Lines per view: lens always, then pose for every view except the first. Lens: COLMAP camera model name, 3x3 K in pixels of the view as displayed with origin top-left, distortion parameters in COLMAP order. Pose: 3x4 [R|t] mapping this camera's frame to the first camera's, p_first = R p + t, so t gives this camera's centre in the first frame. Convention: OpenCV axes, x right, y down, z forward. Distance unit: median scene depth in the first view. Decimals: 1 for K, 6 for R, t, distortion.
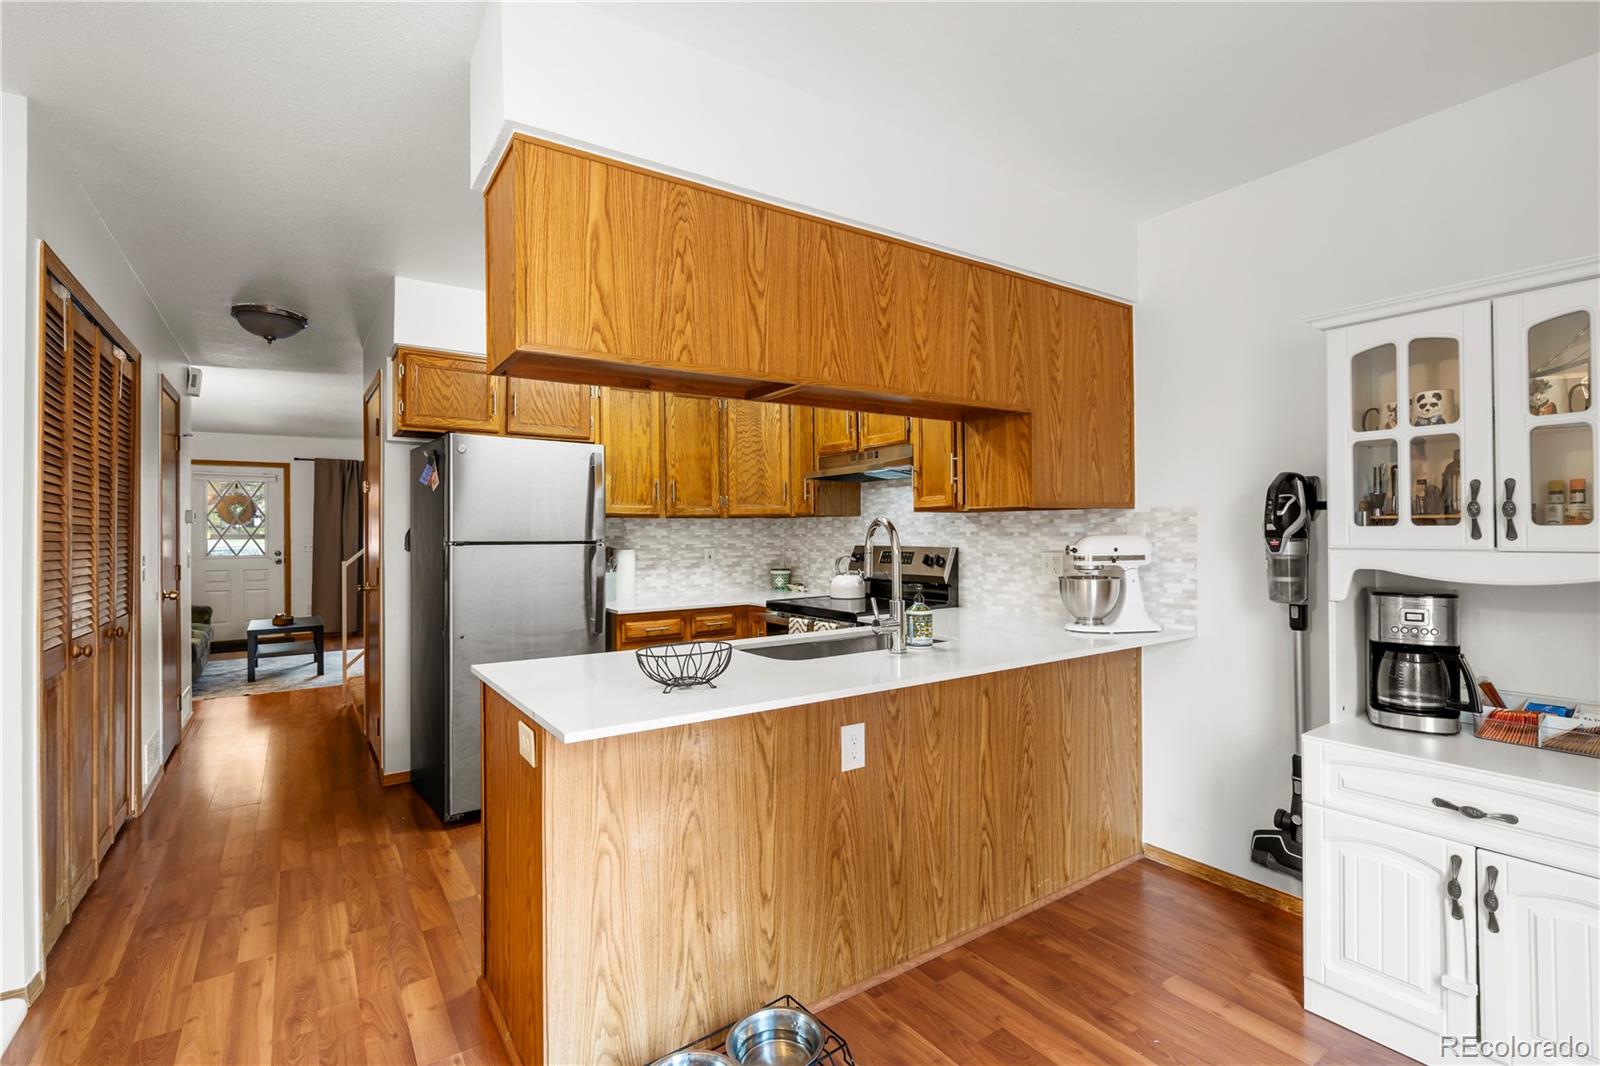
lens RADIAL K [[730.3, 0, 807.1], [0, 730.3, 529.3], [0, 0, 1]] dist [-0.009032, 0.004546]
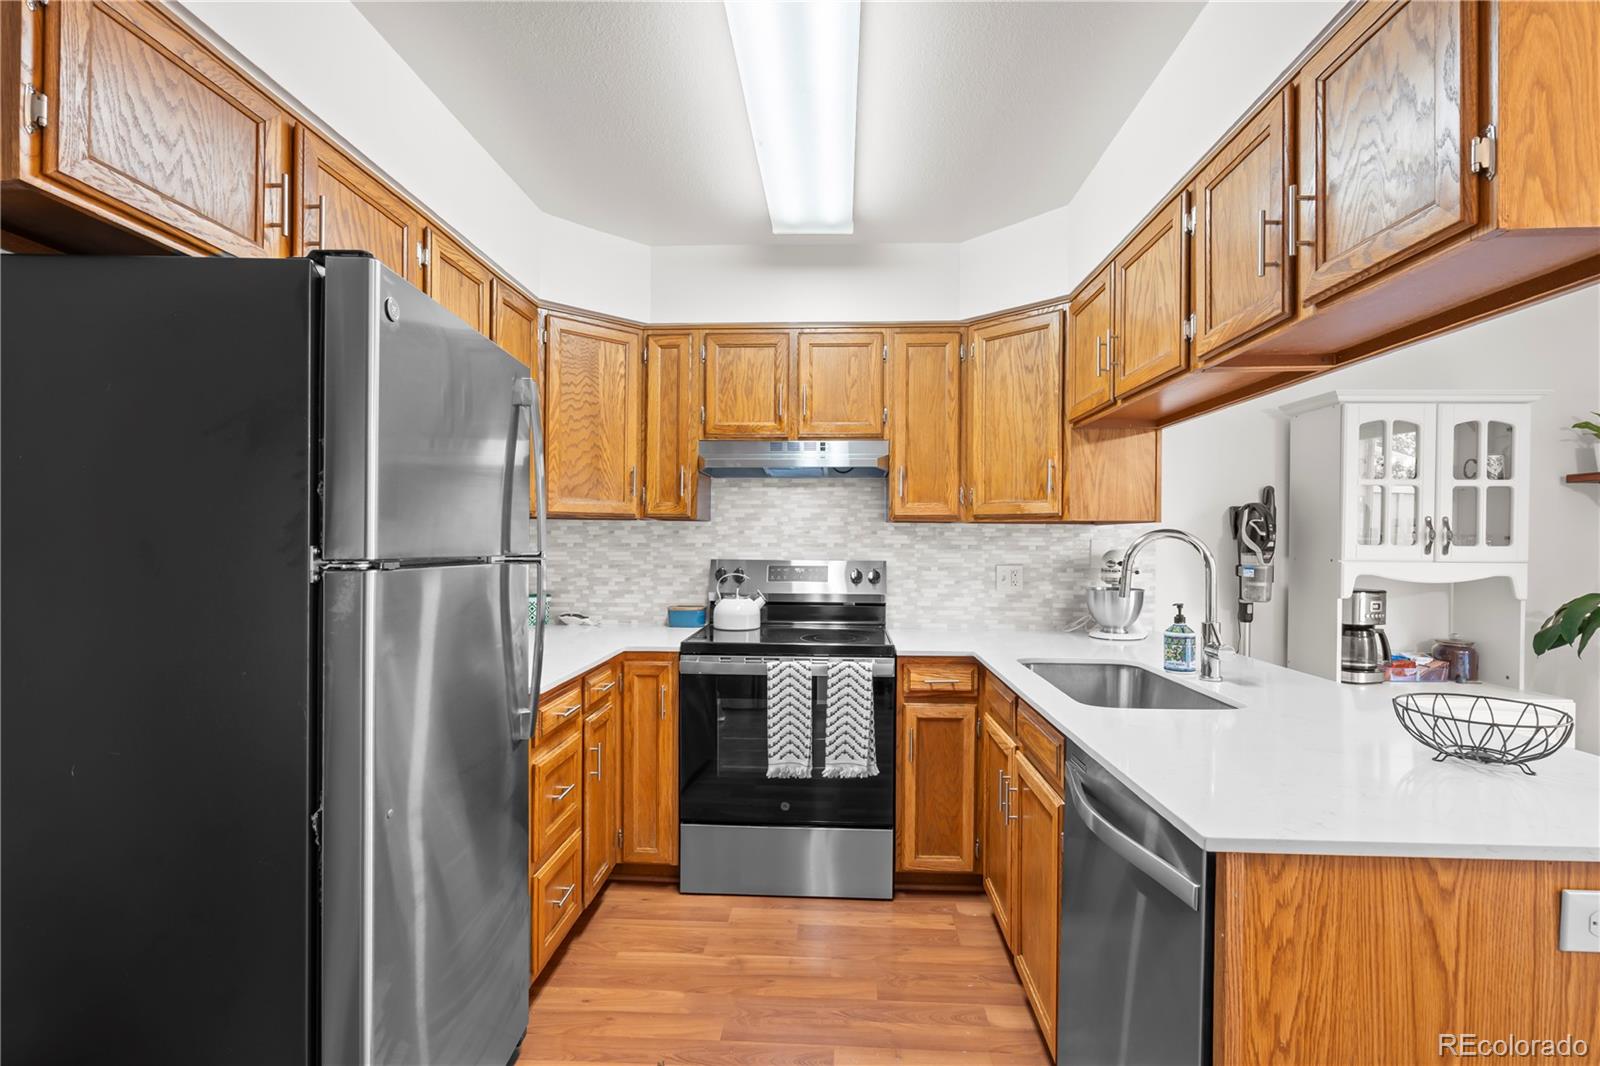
lens RADIAL K [[730.3, 0, 796.9], [0, 730.3, 543.6], [0, 0, 1]] dist [-0.009032, 0.004546]
pose [[0.617959, 0.010234, 0.786144, -0.620084], [-0.014704, 0.999891, -0.001458, 0.006846], [-0.786073, -0.010659, 0.618042, 0.588744]]
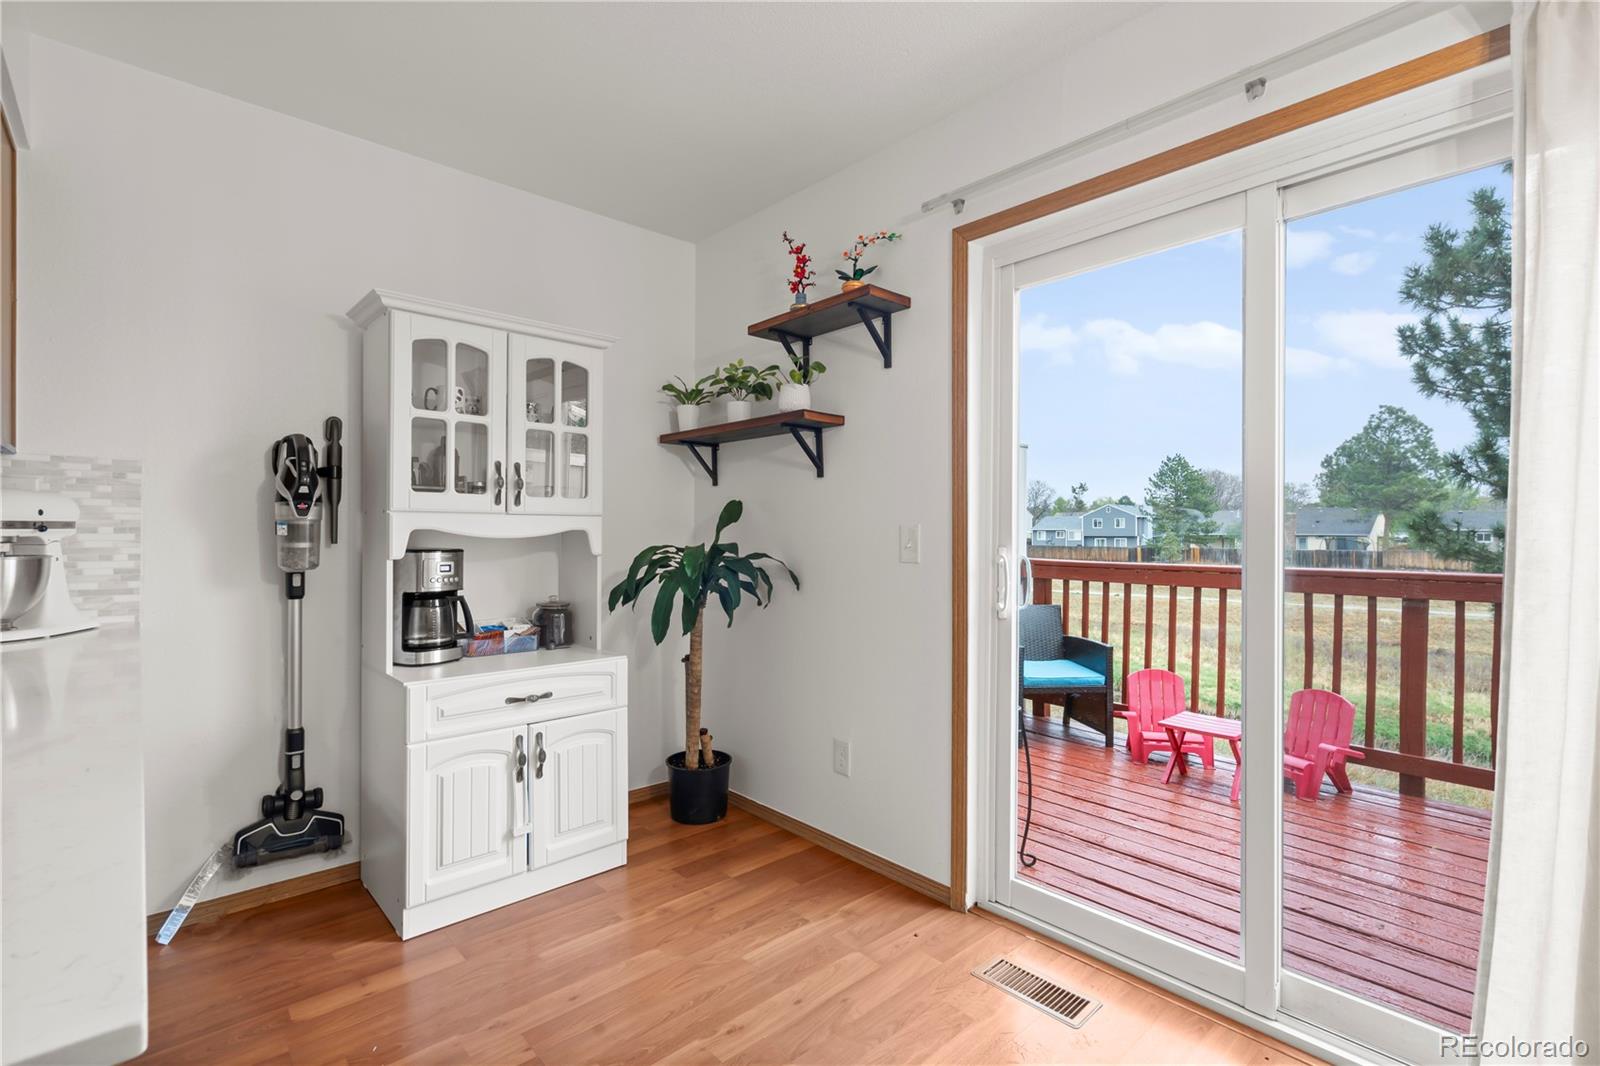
lens RADIAL K [[730.3, 0, 807.6], [0, 730.3, 532.6], [0, 0, 1]] dist [-0.009032, 0.004546]
pose [[-0.129870, 0.010471, 0.991476, -0.263629], [-0.003414, 0.999934, -0.011007, 0.042017], [-0.991525, -0.004814, -0.129825, 0.323050]]
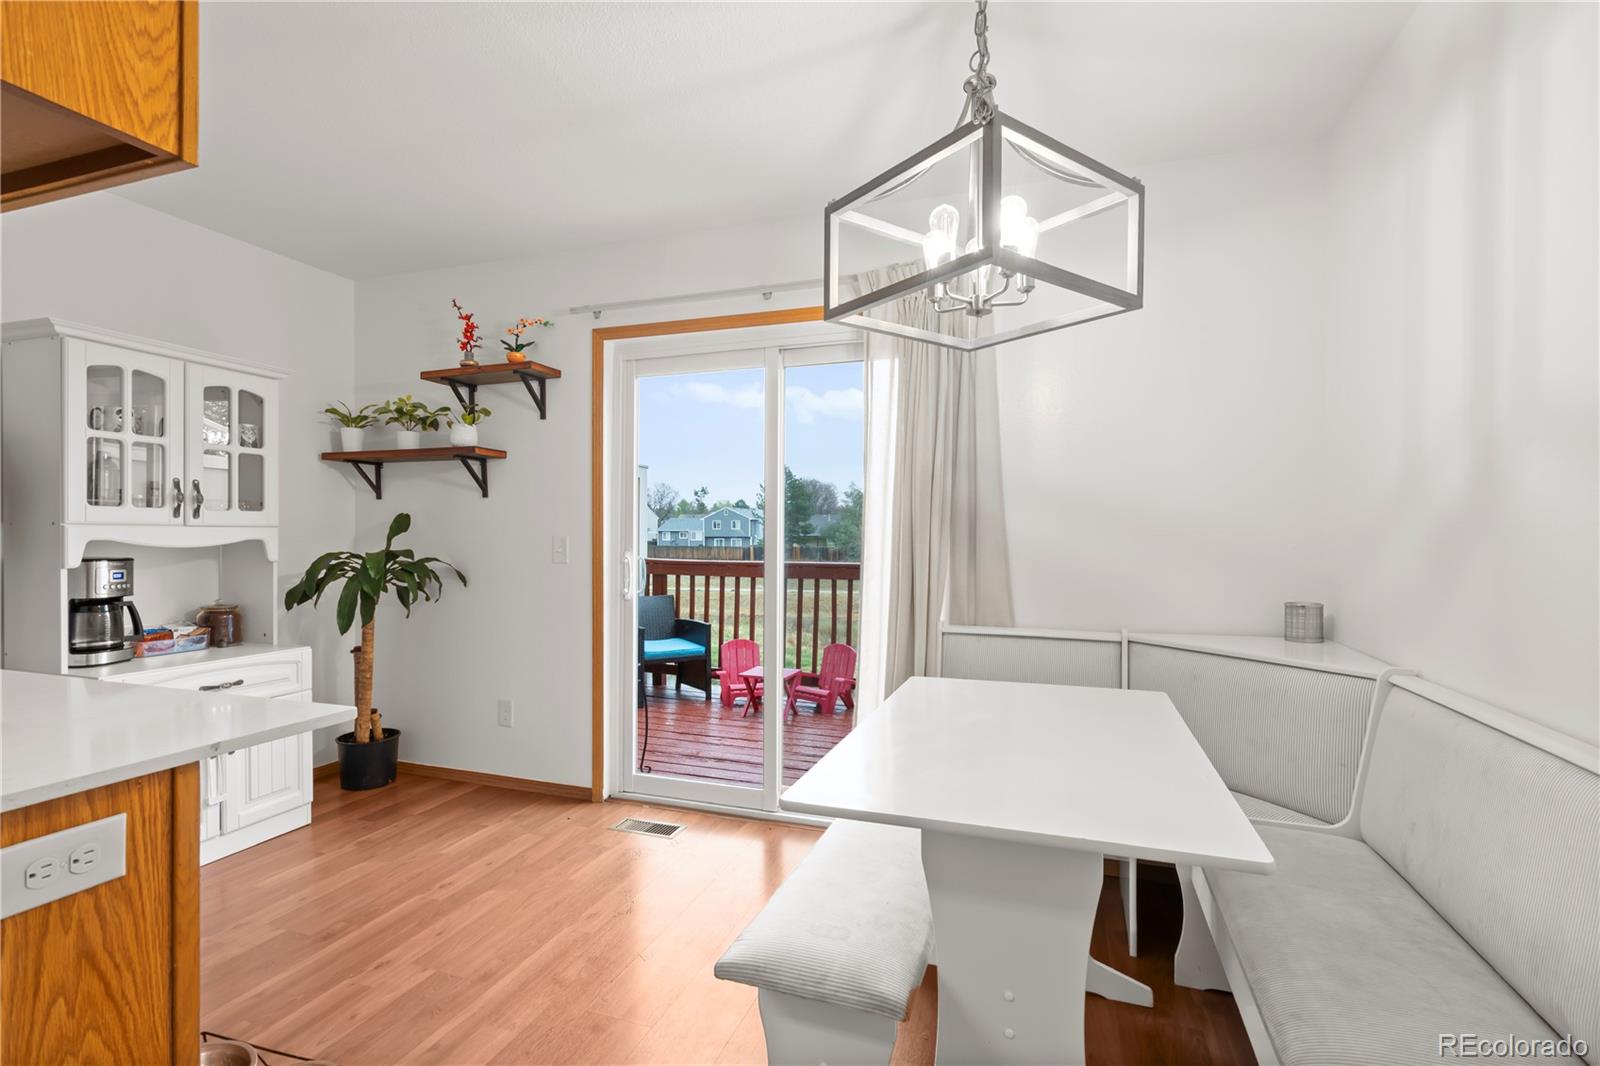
lens RADIAL K [[730.3, 0, 806.0], [0, 730.3, 542.1], [0, 0, 1]] dist [-0.009032, 0.004546]
pose [[-0.588110, -0.000566, 0.808781, -0.565542], [-0.000167, 1.000000, 0.000579, 0.033945], [-0.808781, 0.000205, -0.588110, 0.444580]]
